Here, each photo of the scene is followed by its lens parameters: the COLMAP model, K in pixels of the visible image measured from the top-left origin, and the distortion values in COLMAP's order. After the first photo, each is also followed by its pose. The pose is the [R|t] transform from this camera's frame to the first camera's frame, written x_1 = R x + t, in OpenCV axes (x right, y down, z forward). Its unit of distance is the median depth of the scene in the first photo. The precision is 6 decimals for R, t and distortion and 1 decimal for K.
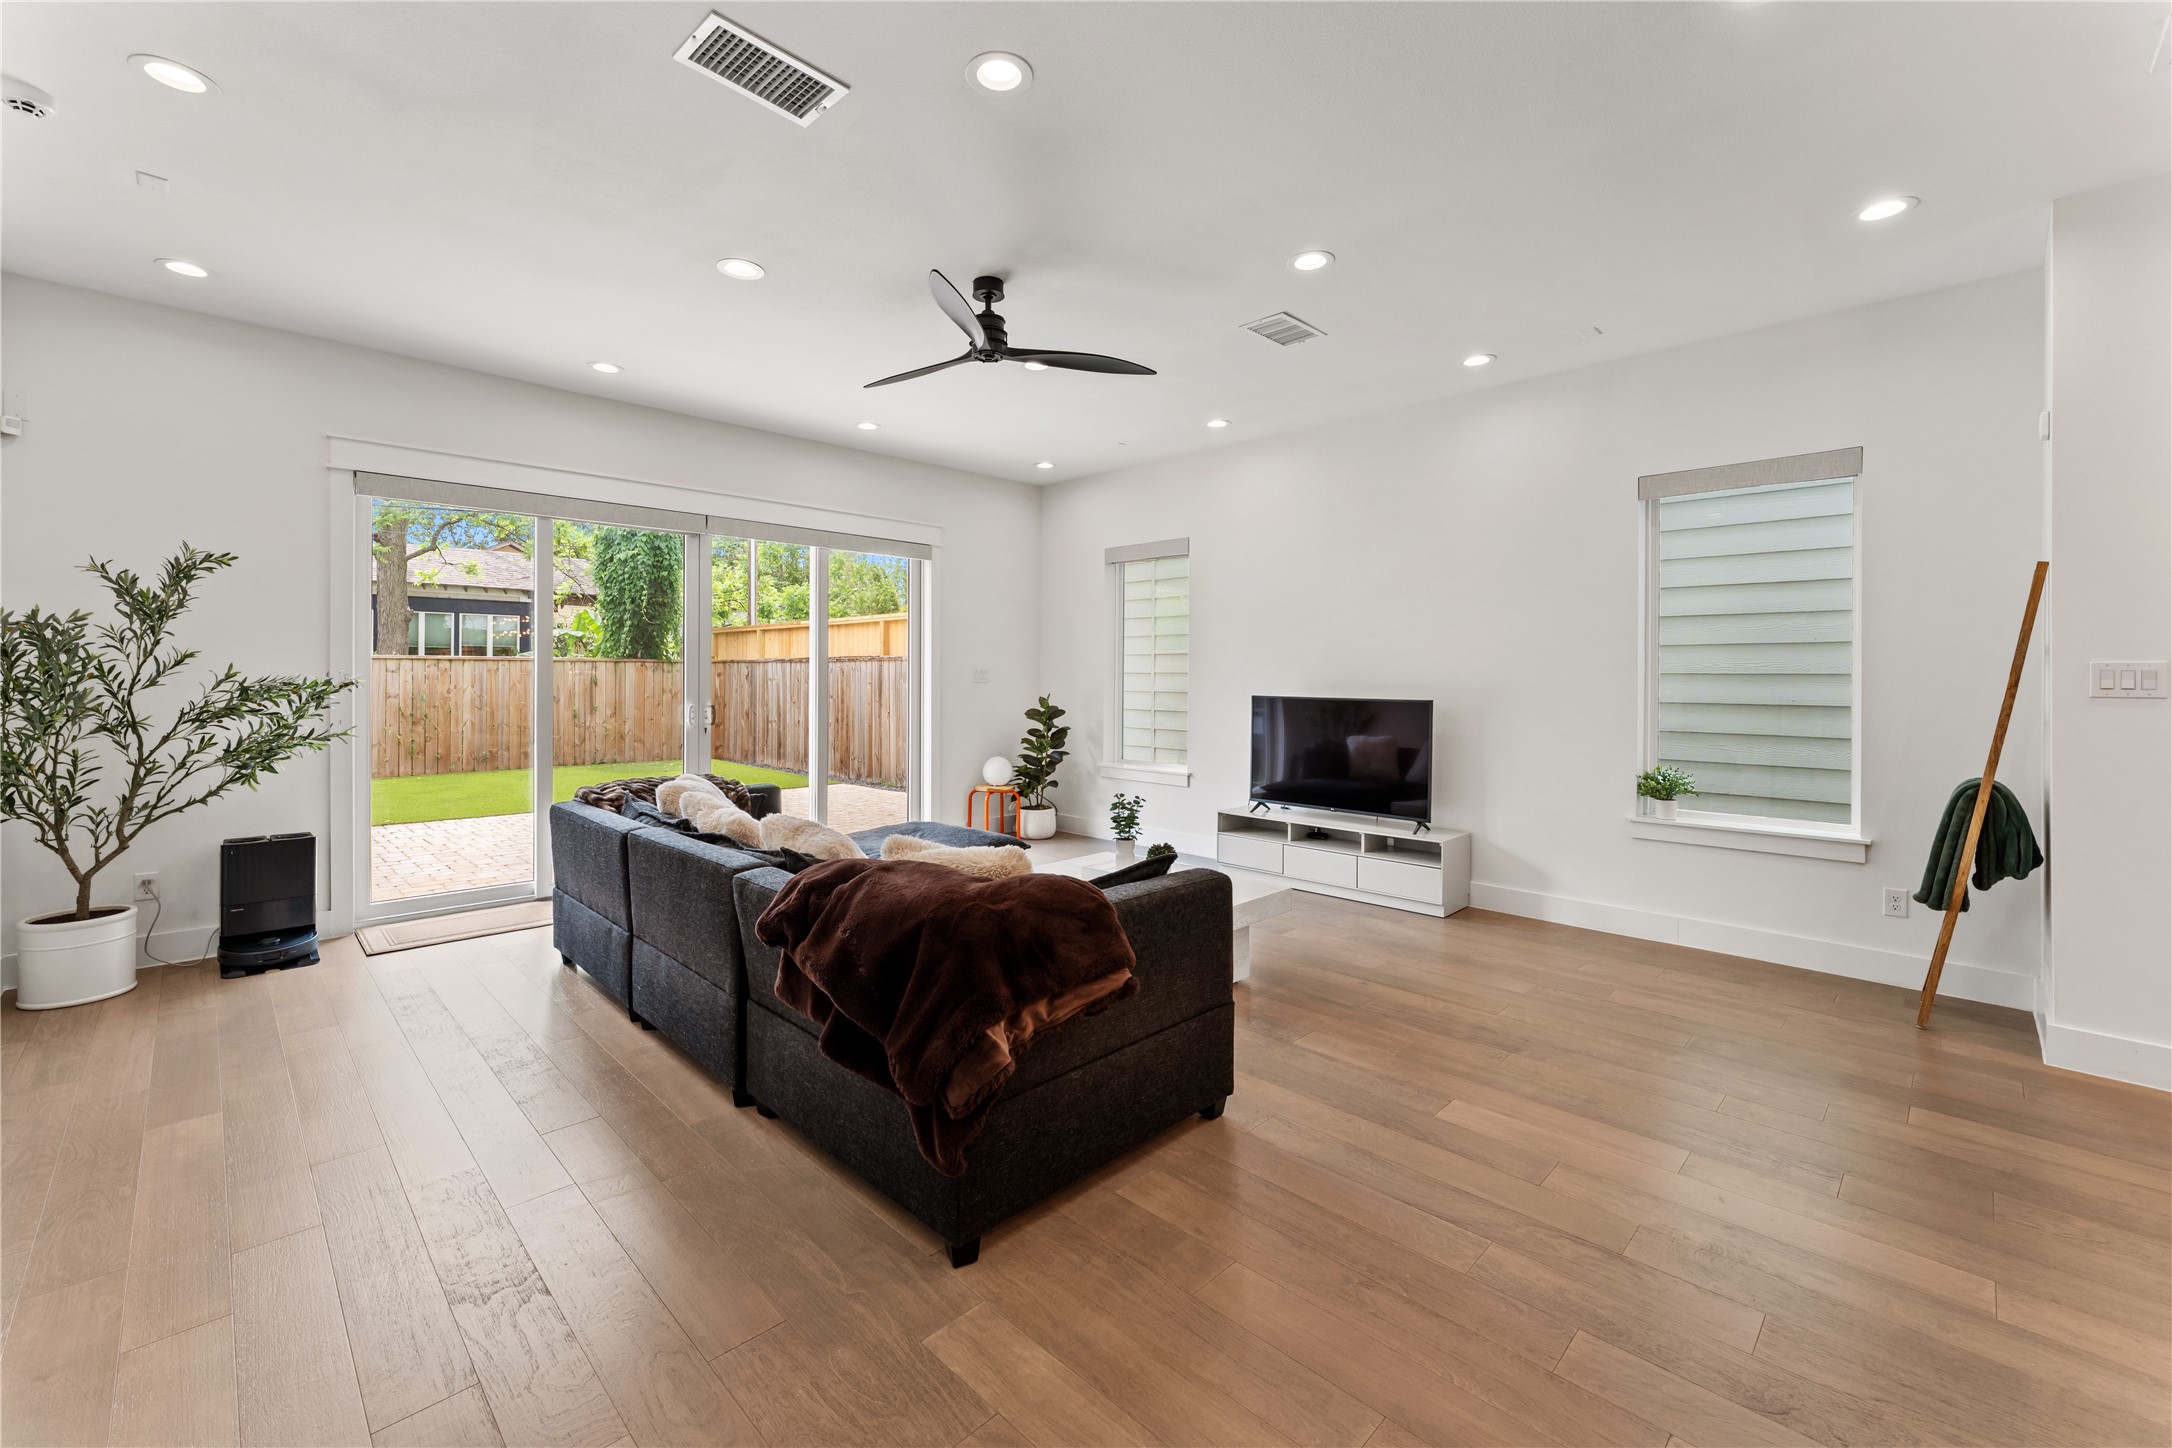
lens RADIAL K [[887.4, 0, 1073.3], [0, 887.4, 673.5], [0, 0, 1]] dist [-0.000470, -0.000111]
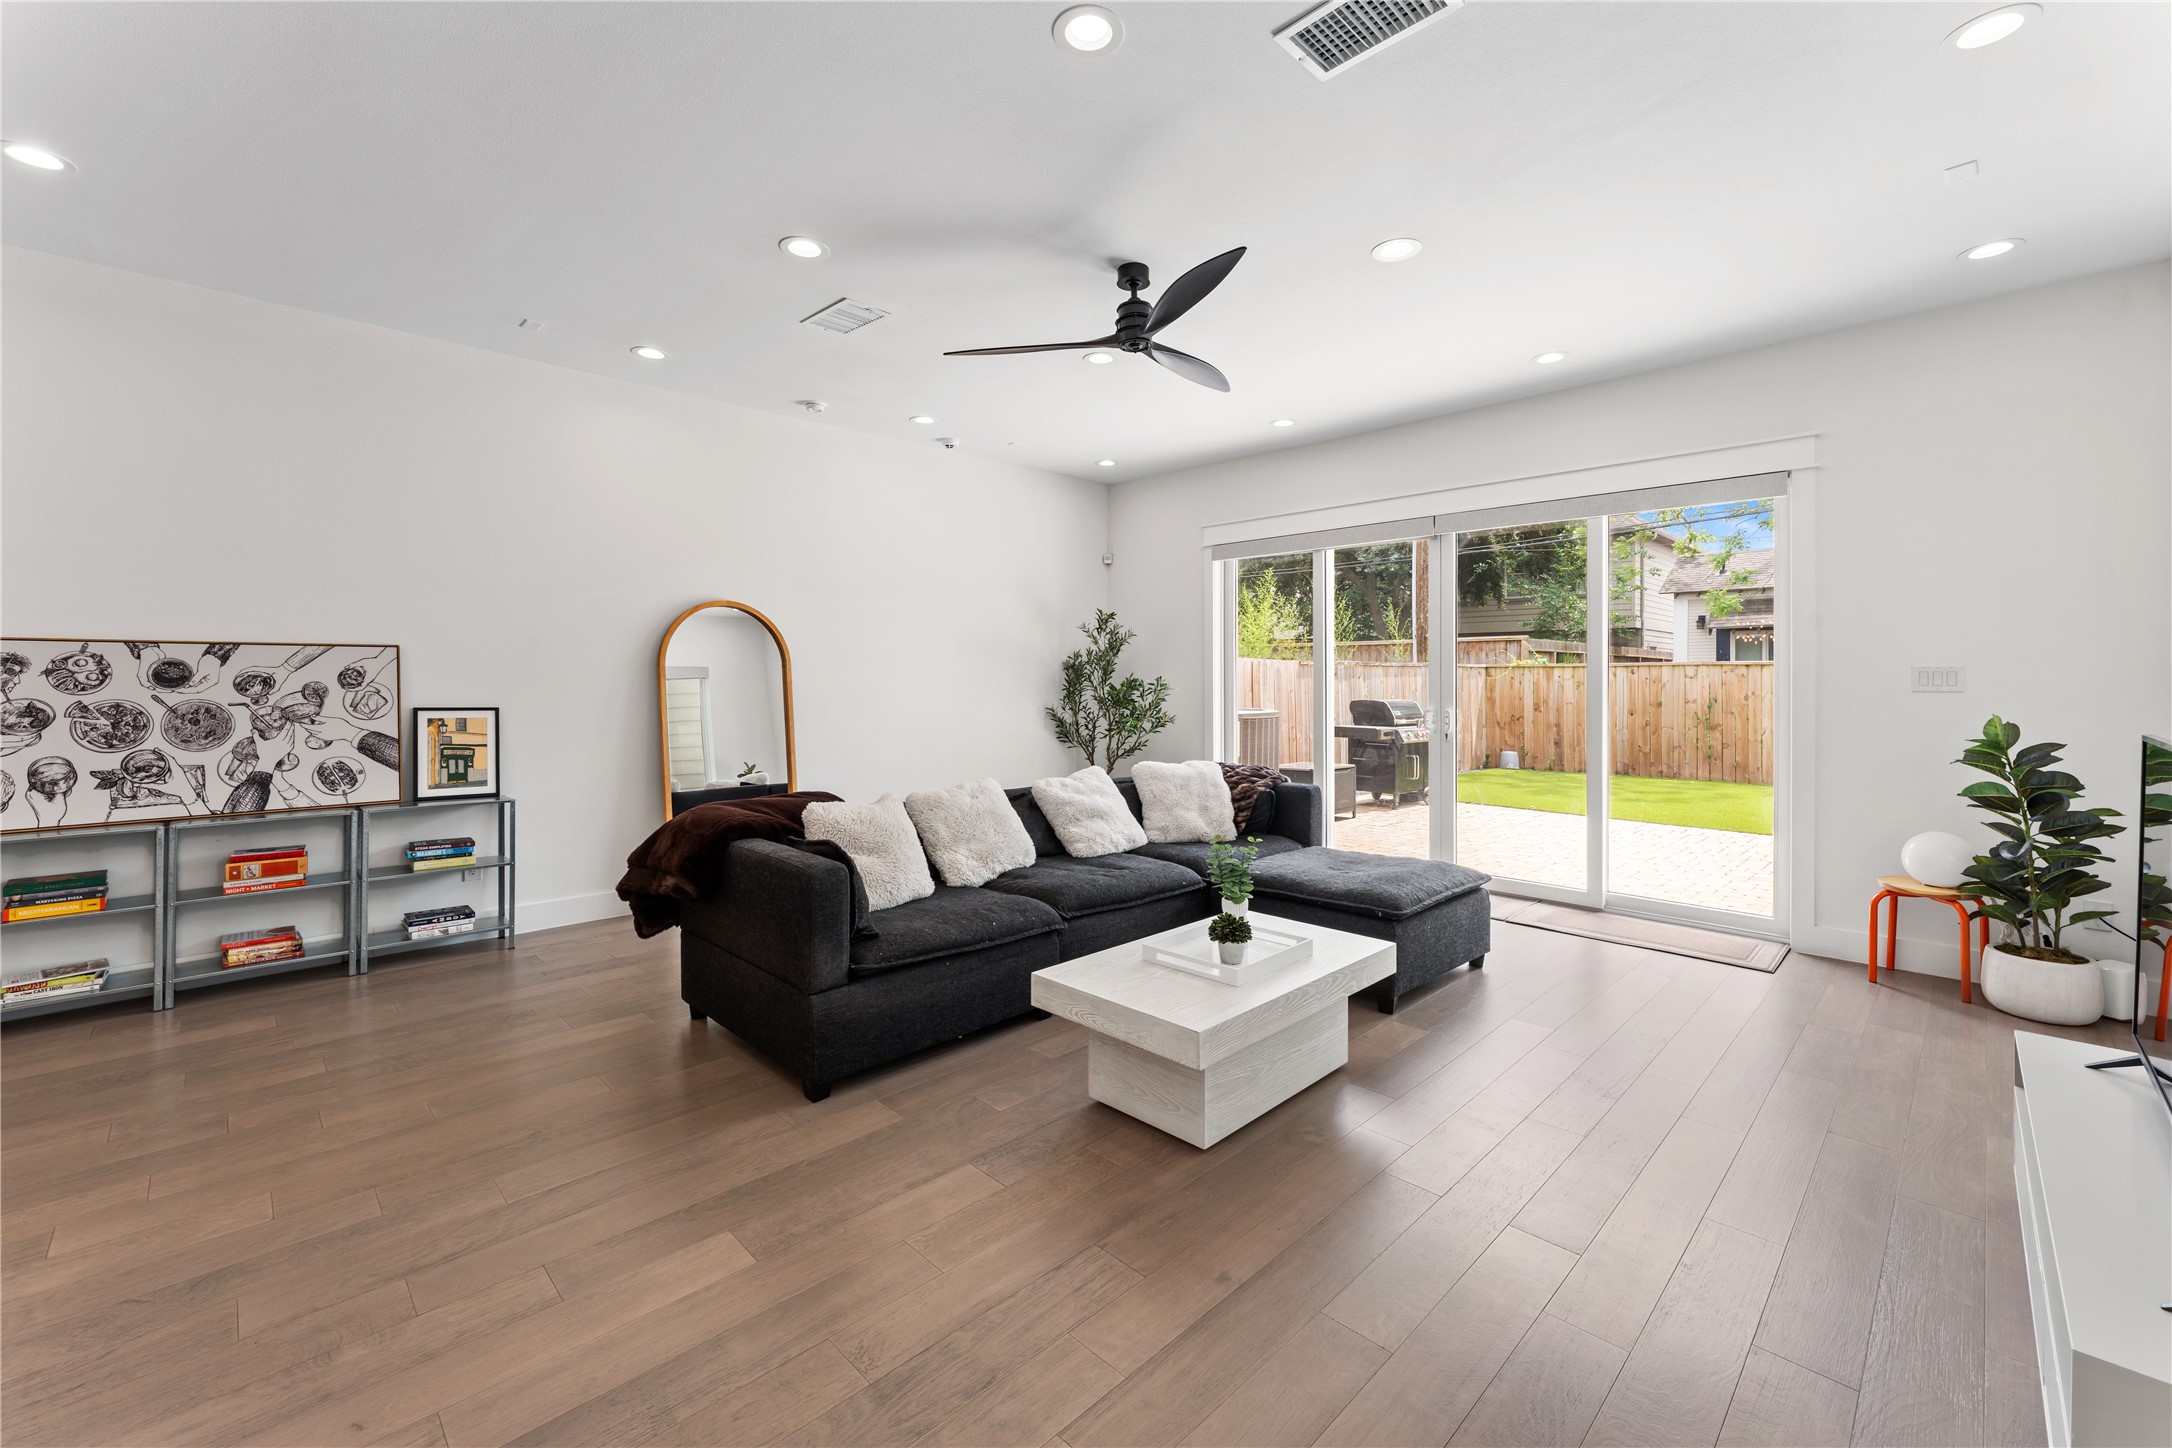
lens RADIAL K [[887.4, 0, 1088.0], [0, 887.4, 679.0], [0, 0, 1]] dist [-0.000470, -0.000111]
pose [[-0.001263, -0.003464, -0.999993, 0.877267], [0.001242, 0.999993, -0.003466, 0.007404], [0.999998, -0.001247, -0.001259, 0.968004]]
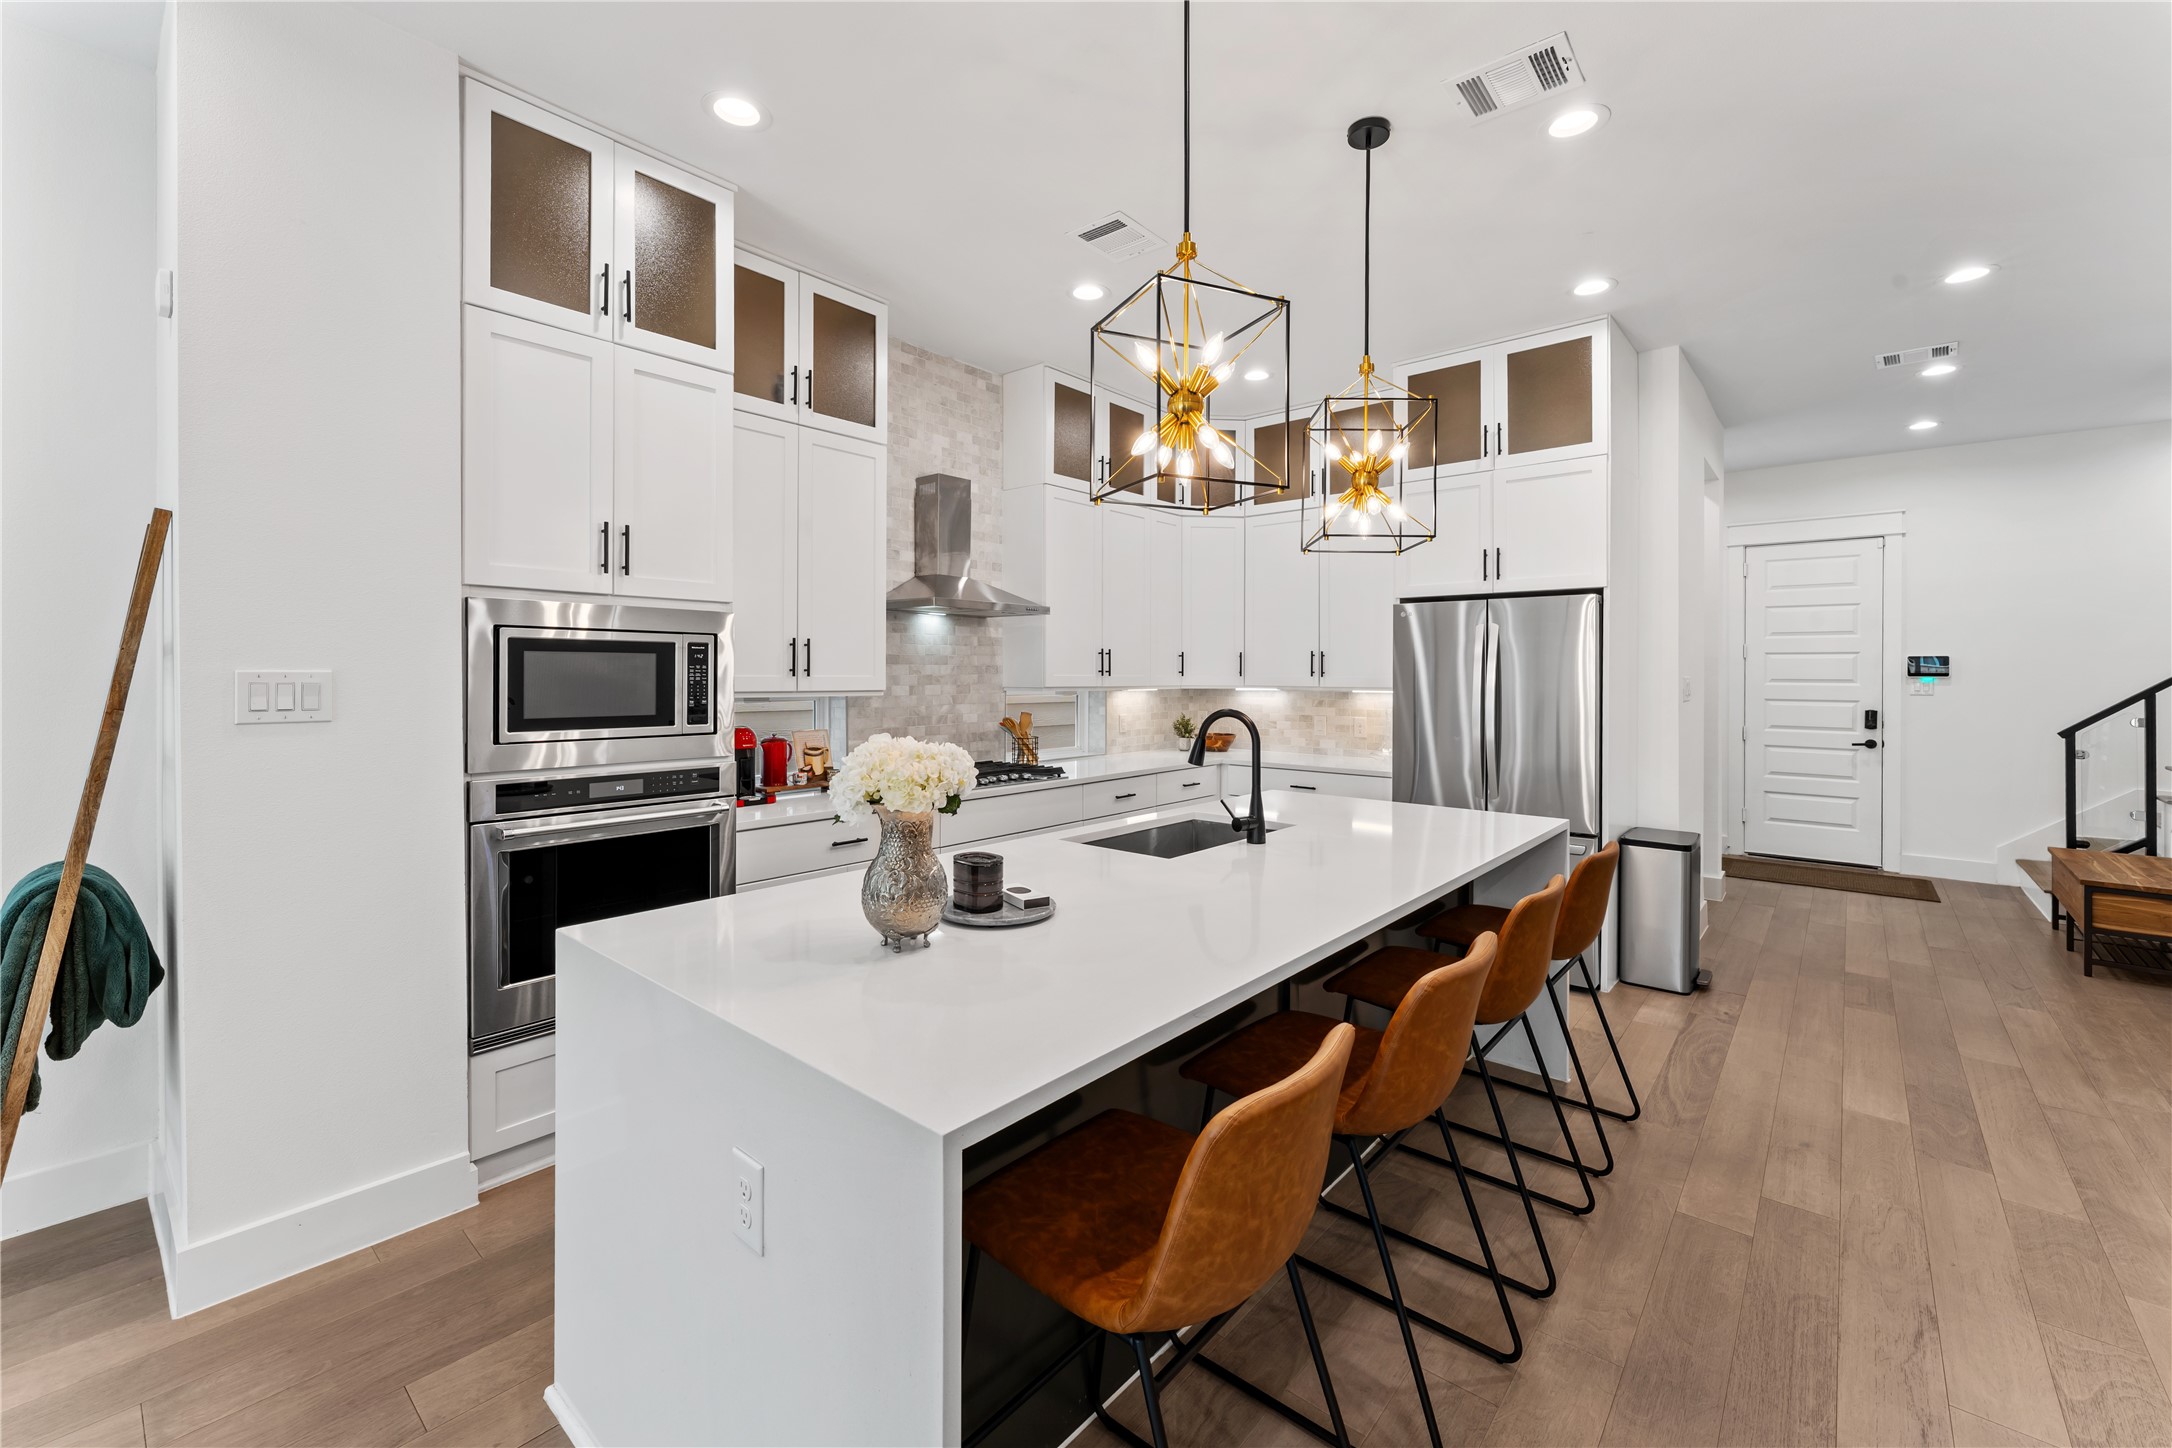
lens RADIAL K [[887.4, 0, 1084.1], [0, 887.4, 678.7], [0, 0, 1]] dist [-0.000470, -0.000111]
pose [[-0.077350, -0.012271, 0.996928, 0.363581], [-0.006296, 0.999910, 0.011819, -0.015317], [-0.996984, -0.005362, -0.077421, 0.347886]]
